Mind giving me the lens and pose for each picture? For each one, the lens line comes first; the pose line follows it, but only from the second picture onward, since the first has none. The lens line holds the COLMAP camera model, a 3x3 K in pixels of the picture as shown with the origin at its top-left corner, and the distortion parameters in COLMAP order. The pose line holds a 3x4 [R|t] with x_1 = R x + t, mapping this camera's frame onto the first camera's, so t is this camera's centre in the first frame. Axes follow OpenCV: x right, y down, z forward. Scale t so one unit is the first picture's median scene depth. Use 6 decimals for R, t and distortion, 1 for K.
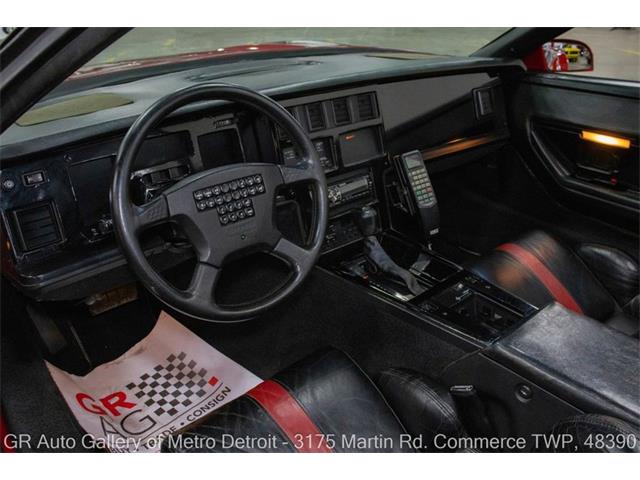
lens RADIAL K [[728.4, 0, 320.0], [0, 728.4, 240.0], [0, 0, 1]] dist [-0.066341, -0.009045]
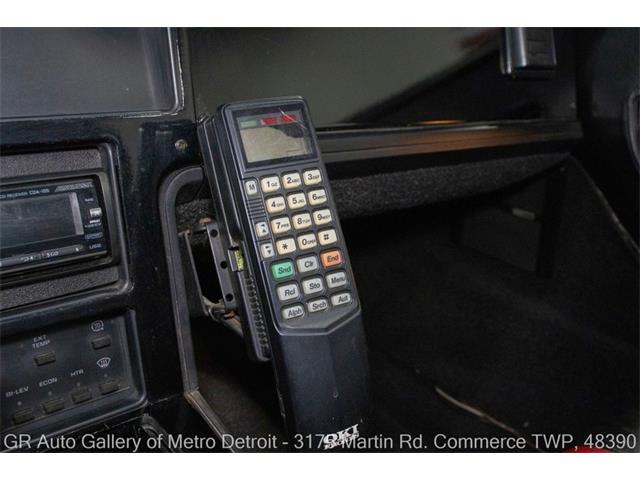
lens RADIAL K [[728.4, 0, 320.0], [0, 728.4, 240.0], [0, 0, 1]] dist [-0.066341, -0.009045]
pose [[0.996745, 0.073980, 0.032041, 0.138594], [-0.071314, 0.994431, -0.077597, -0.057049], [-0.037603, 0.075059, 0.996470, 0.765320]]
